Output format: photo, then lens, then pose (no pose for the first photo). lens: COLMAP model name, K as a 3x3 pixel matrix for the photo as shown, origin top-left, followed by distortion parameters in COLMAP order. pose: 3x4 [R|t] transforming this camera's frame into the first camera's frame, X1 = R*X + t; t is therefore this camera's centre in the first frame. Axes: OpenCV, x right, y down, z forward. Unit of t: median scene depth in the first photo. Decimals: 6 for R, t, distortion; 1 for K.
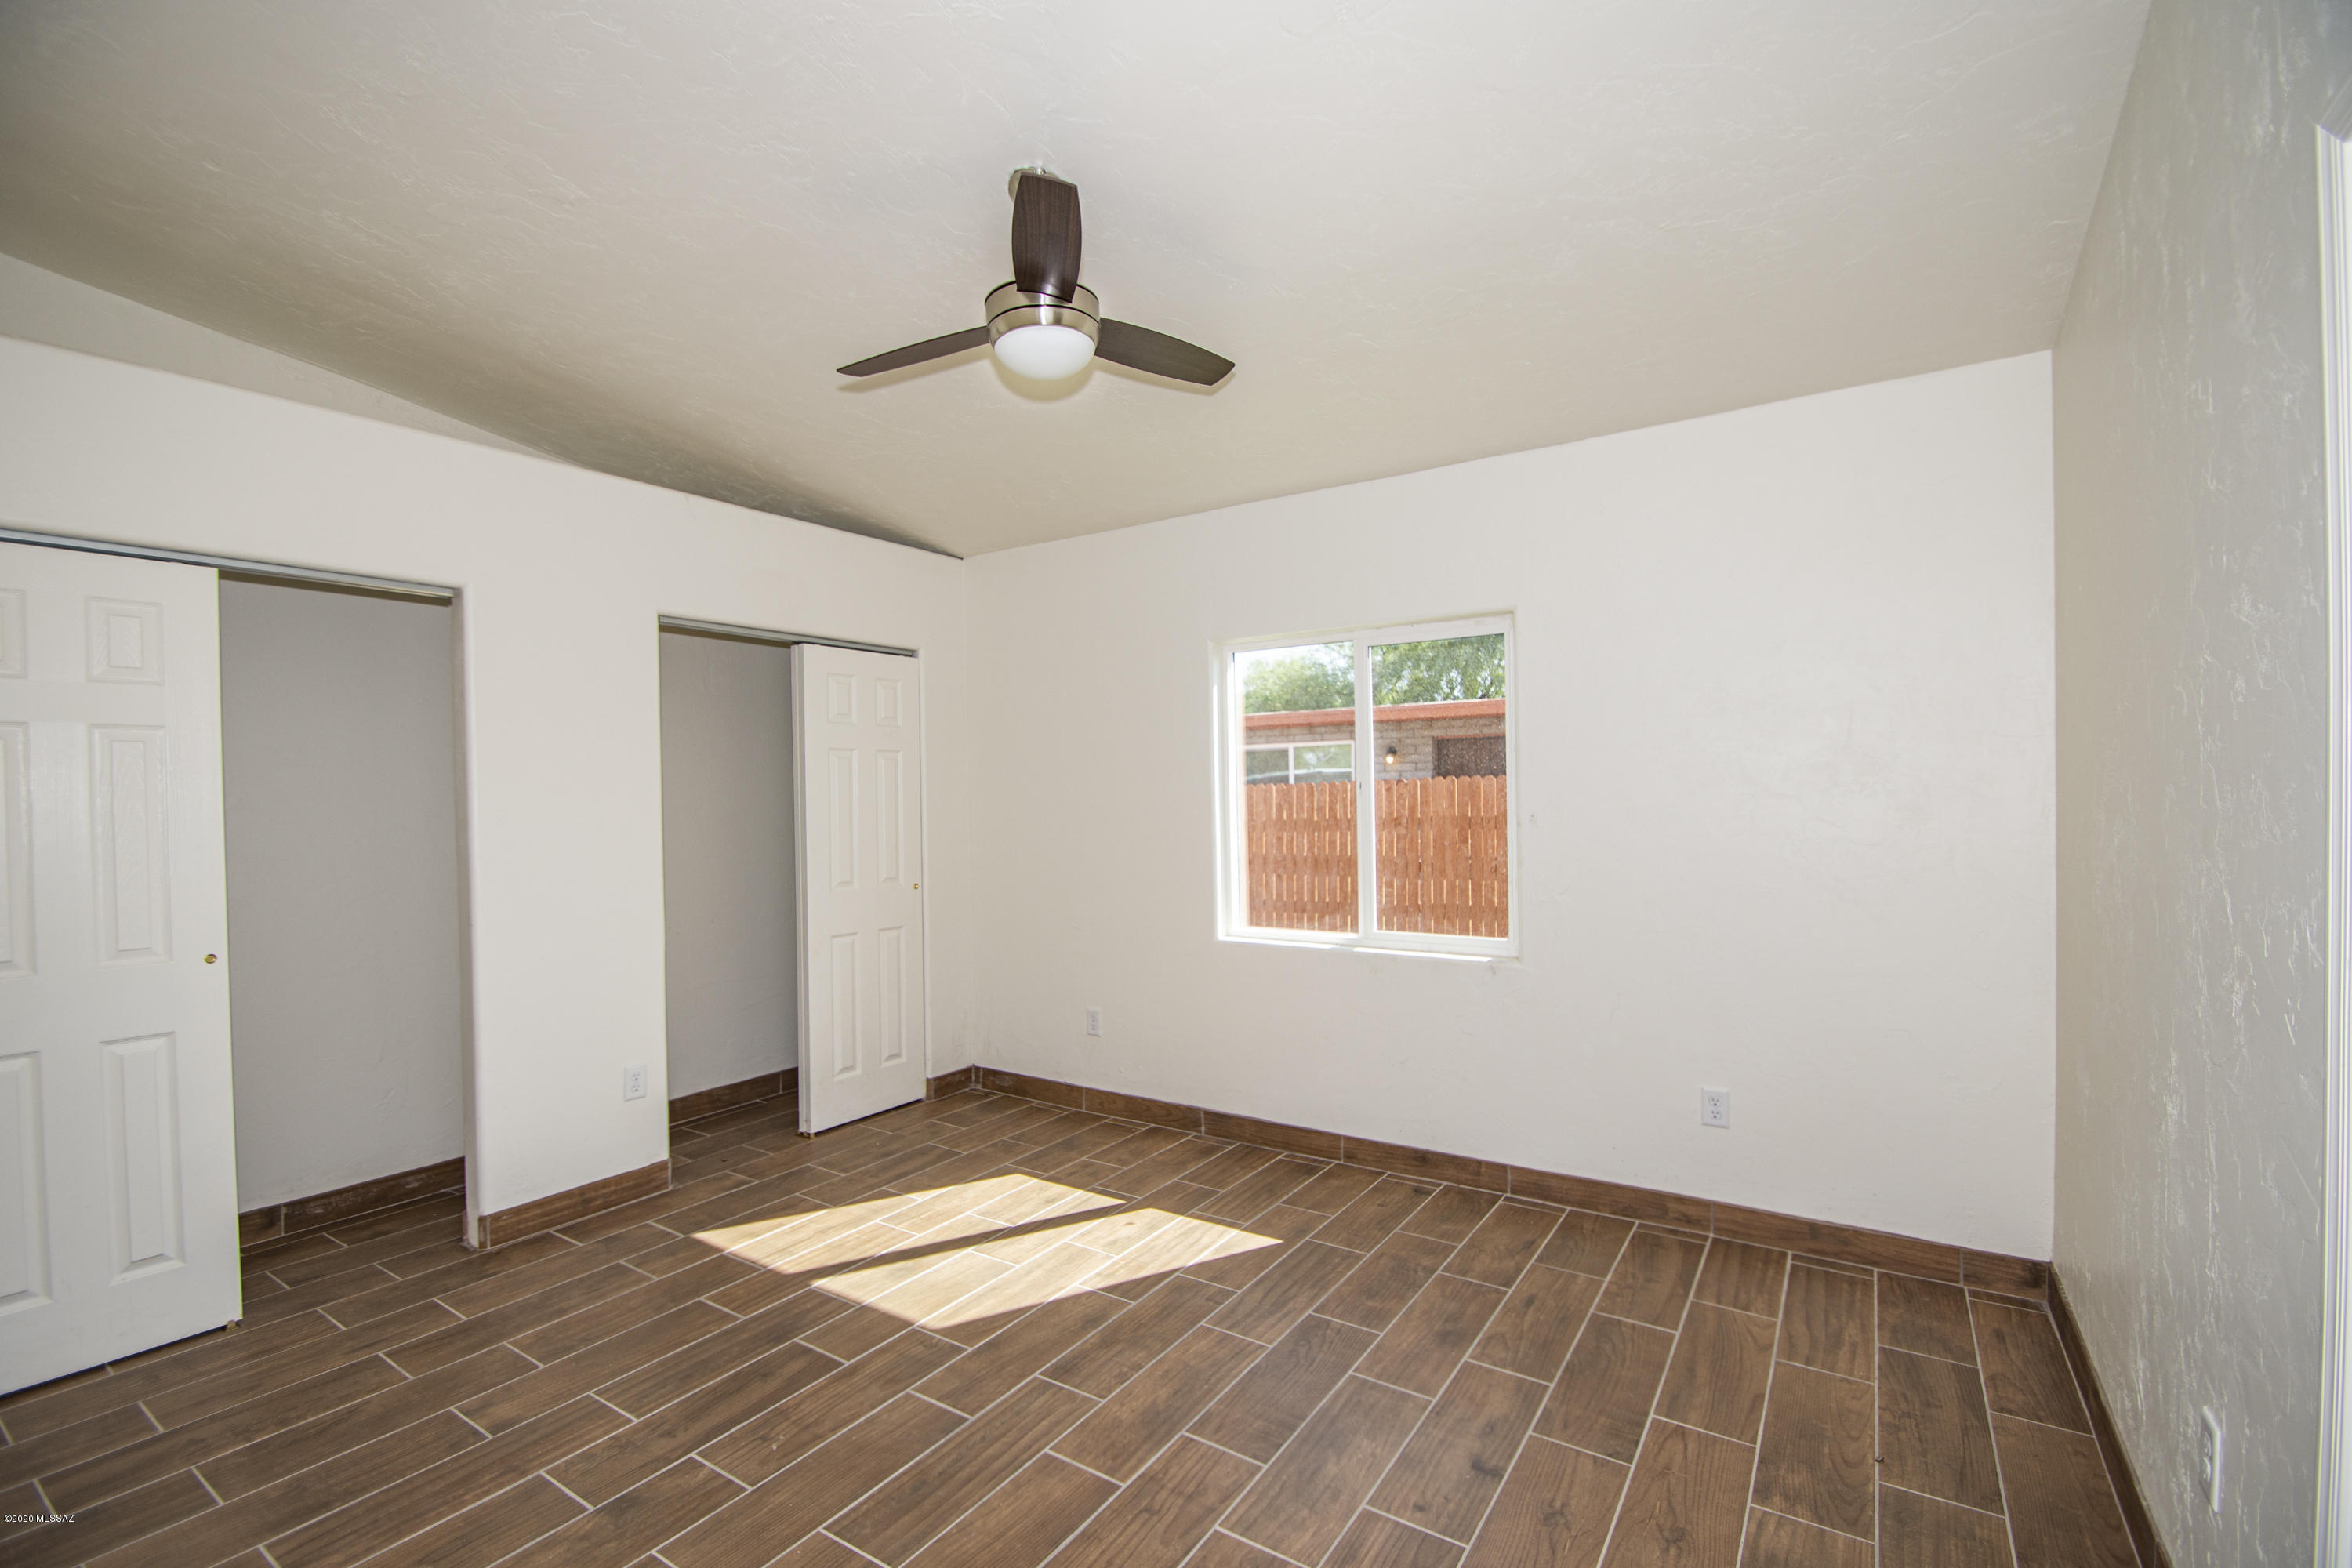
lens RADIAL K [[1026.2, 0, 1169.5], [0, 1026.2, 806.0], [0, 0, 1]] dist [0.016184, -0.018326]
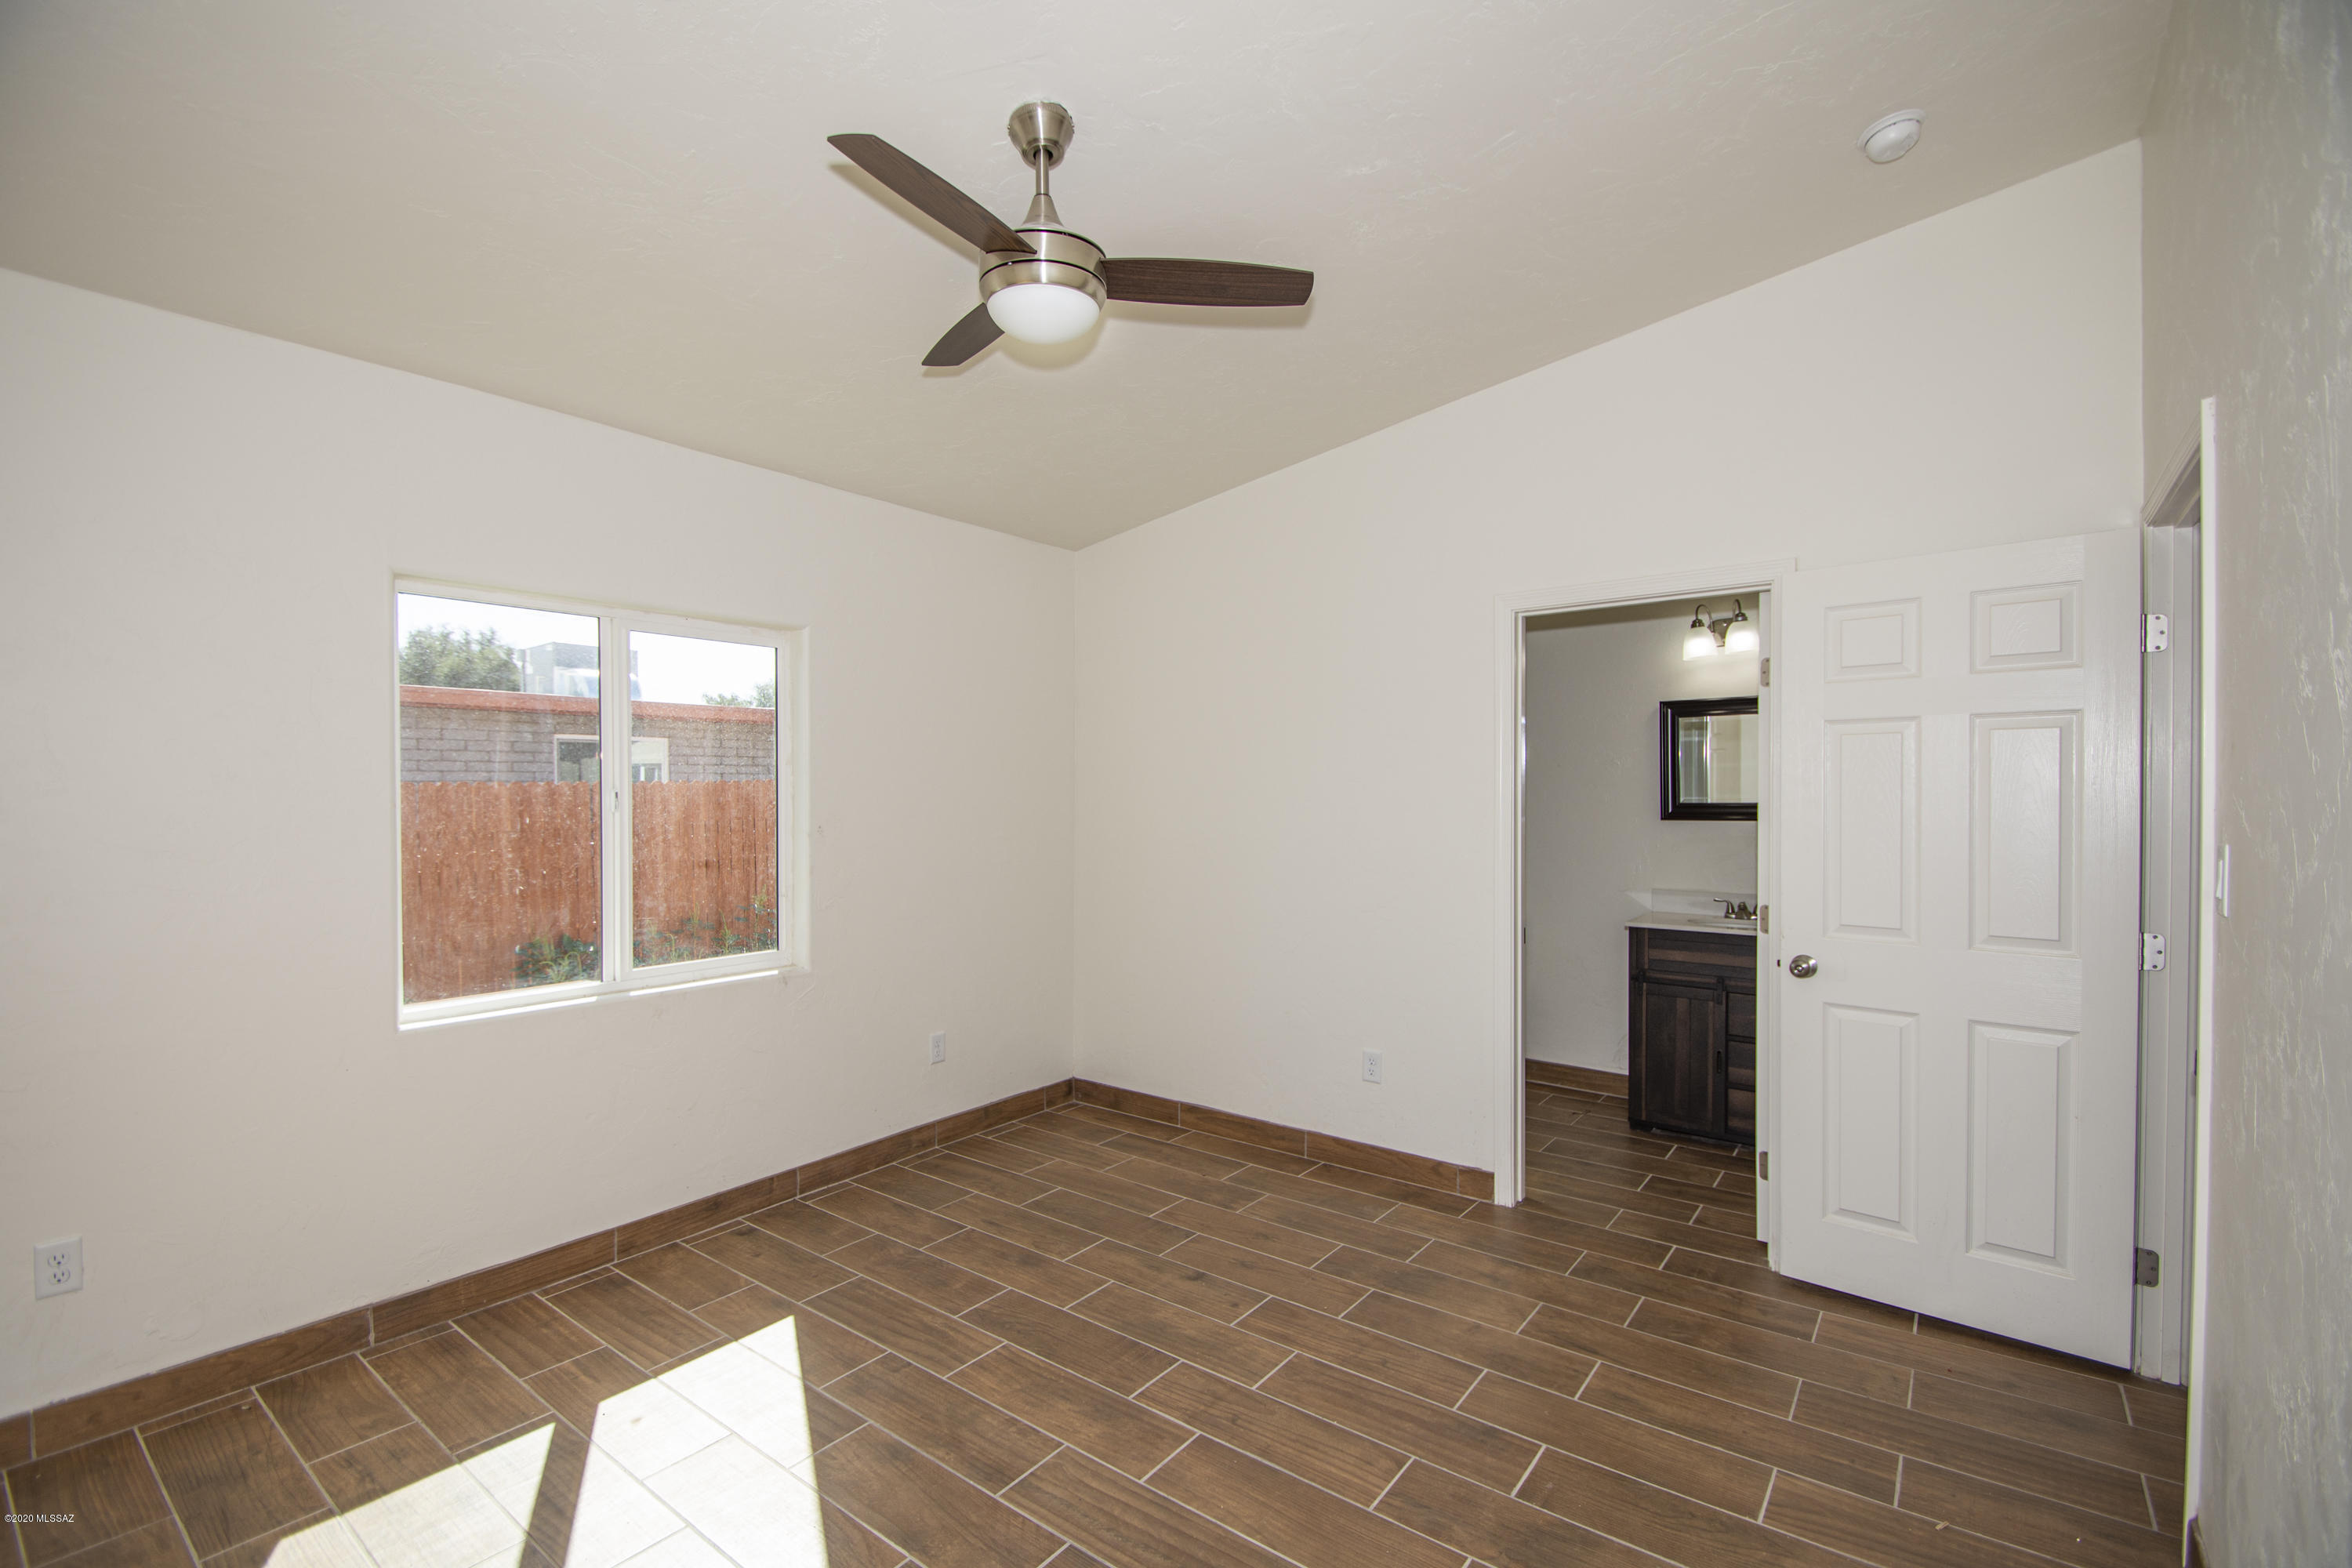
lens RADIAL K [[1026.2, 0, 1169.5], [0, 1026.2, 806.0], [0, 0, 1]] dist [0.016184, -0.018326]
pose [[0.072095, 0.000937, 0.997397, -0.808623], [0.012269, 0.999923, -0.001826, -0.006637], [-0.997322, 0.012368, 0.072078, 0.666359]]
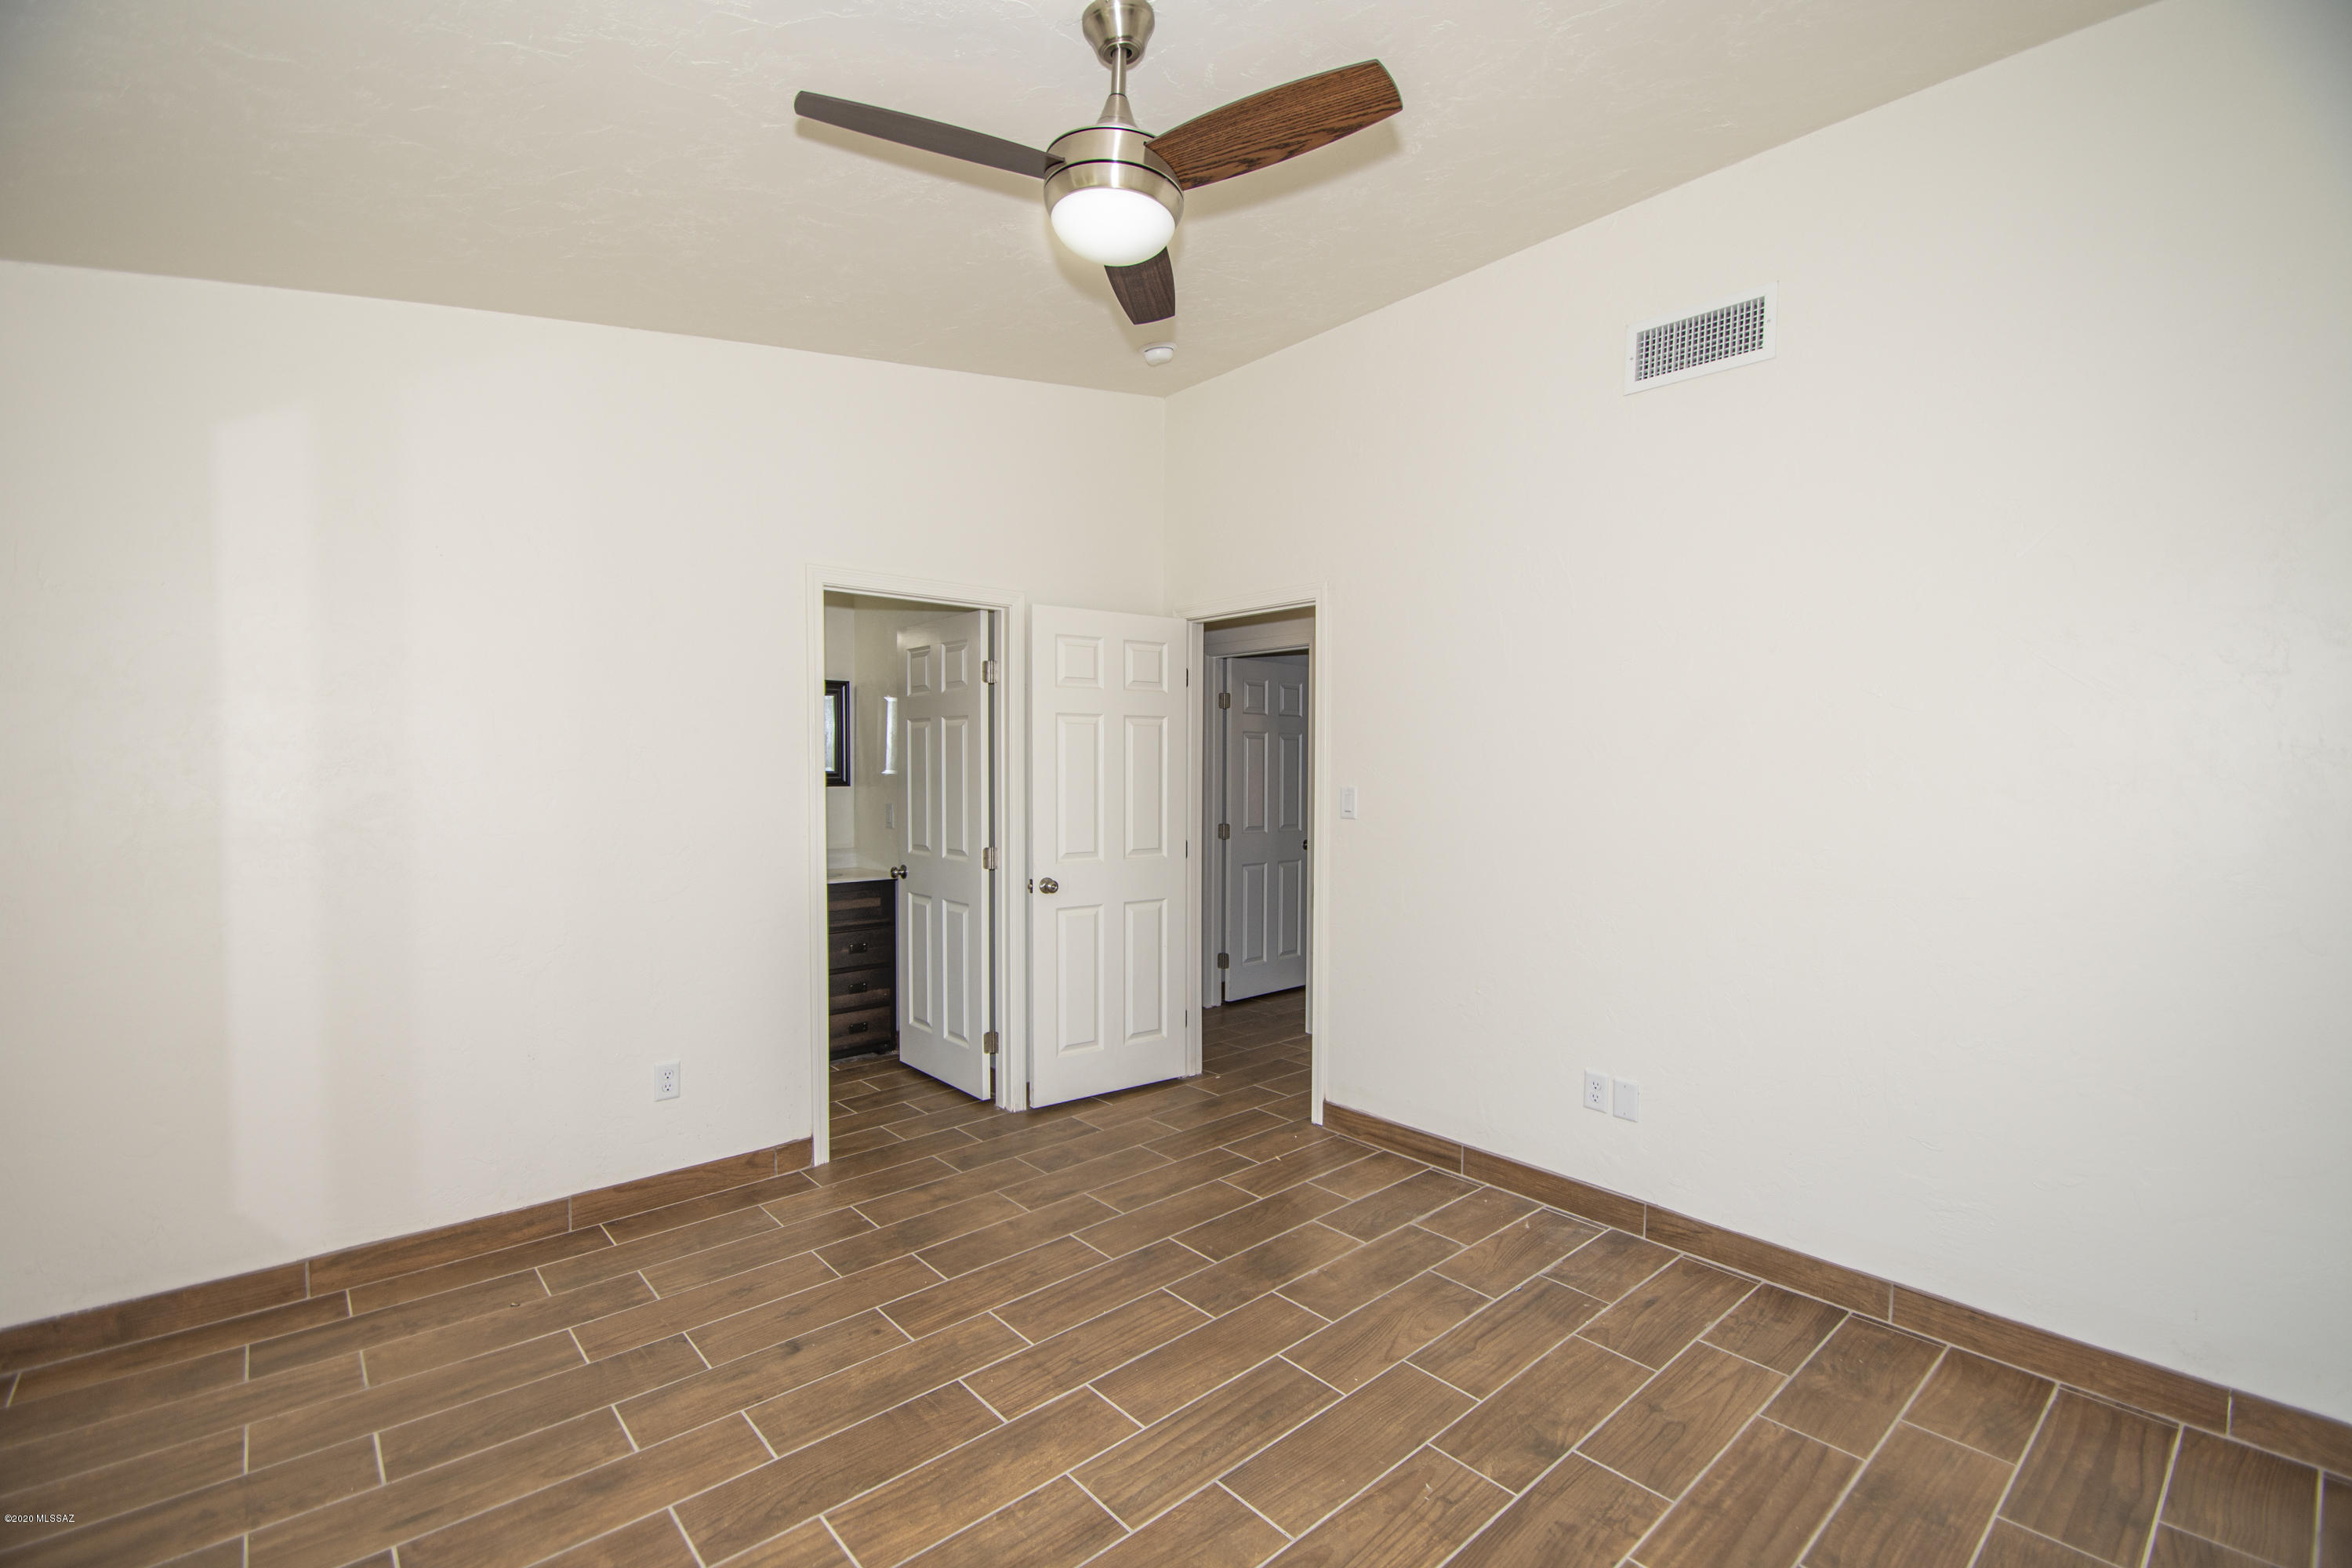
lens RADIAL K [[1026.2, 0, 1169.5], [0, 1026.2, 806.0], [0, 0, 1]] dist [0.016184, -0.018326]
pose [[-0.966443, -0.000070, 0.256883, -0.298399], [0.012407, 0.998820, 0.046951, -0.019154], [-0.256583, 0.048563, -0.965301, 1.437859]]
